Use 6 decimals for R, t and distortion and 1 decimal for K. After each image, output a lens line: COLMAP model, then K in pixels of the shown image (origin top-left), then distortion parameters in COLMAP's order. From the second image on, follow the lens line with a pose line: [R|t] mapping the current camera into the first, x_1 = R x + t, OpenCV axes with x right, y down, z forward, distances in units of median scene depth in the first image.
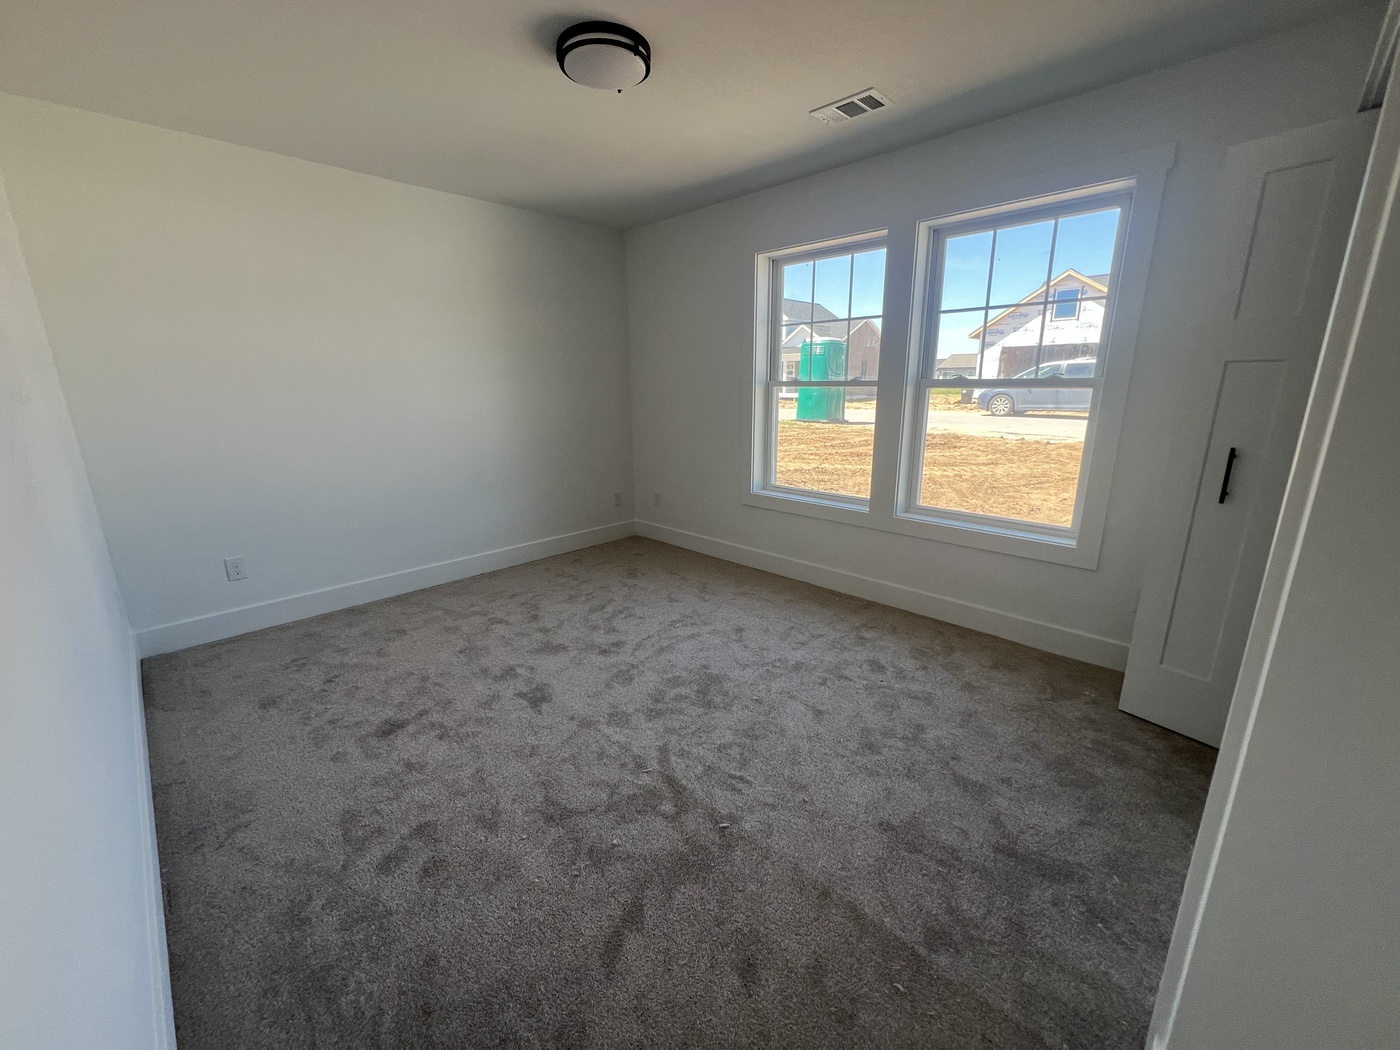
lens RADIAL K [[561.8, 0, 690.7], [0, 561.8, 520.6], [0, 0, 1]] dist [0.002782, -0.000514]
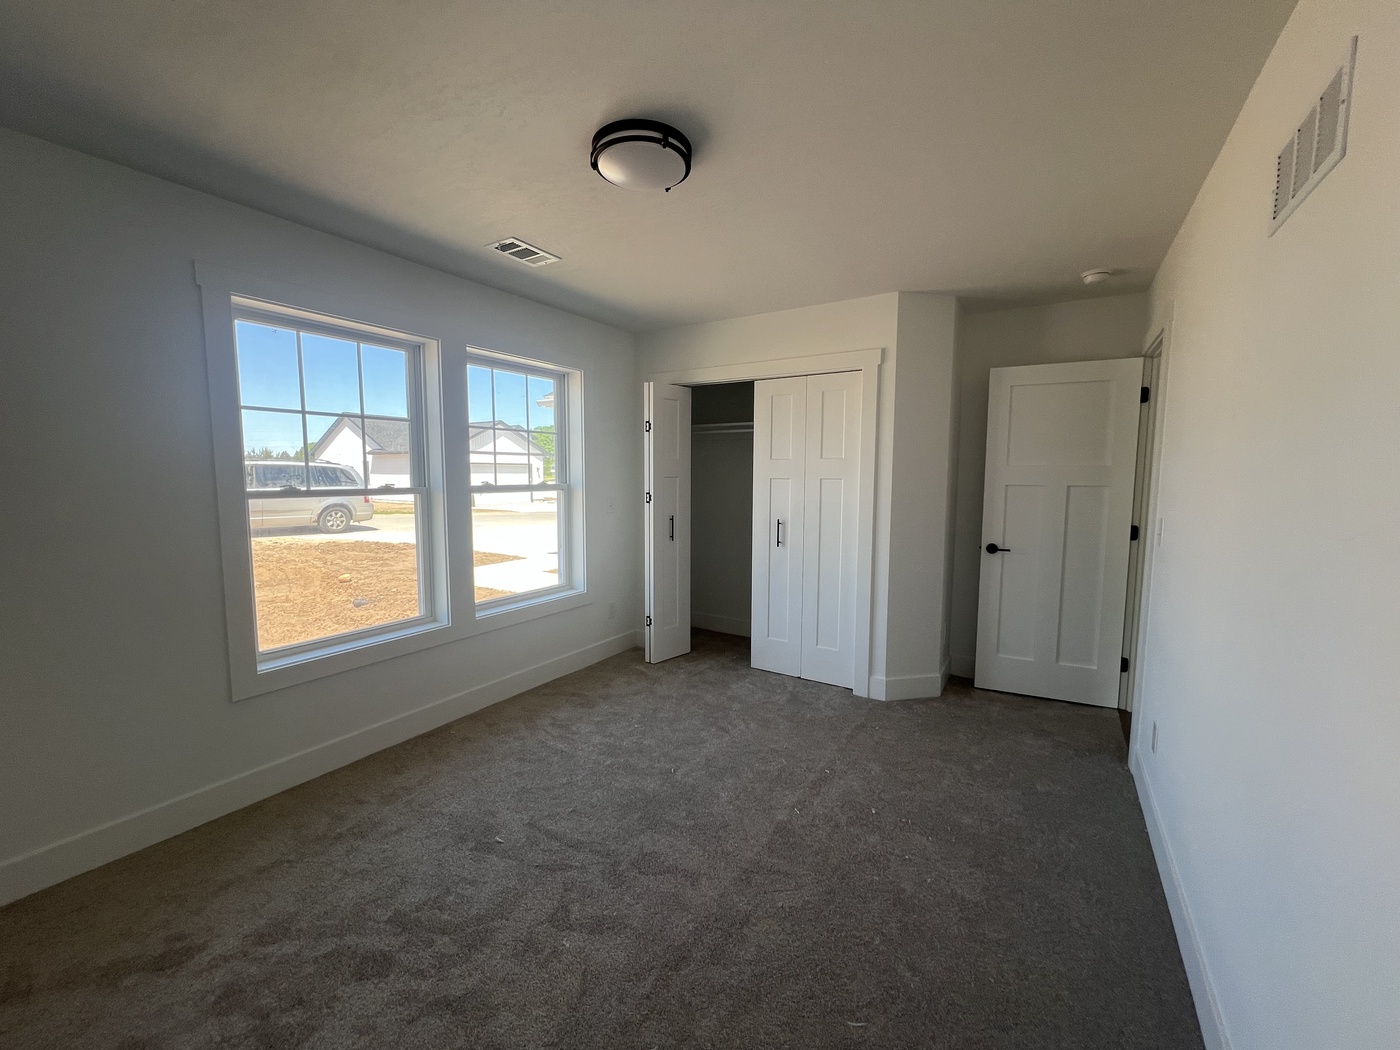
lens RADIAL K [[561.8, 0, 690.2], [0, 561.8, 530.6], [0, 0, 1]] dist [0.002782, -0.000514]
pose [[-0.196764, -0.087483, 0.976540, -0.629517], [0.245771, 0.959810, 0.135505, -0.187117], [-0.949147, 0.266667, -0.167355, 0.711619]]
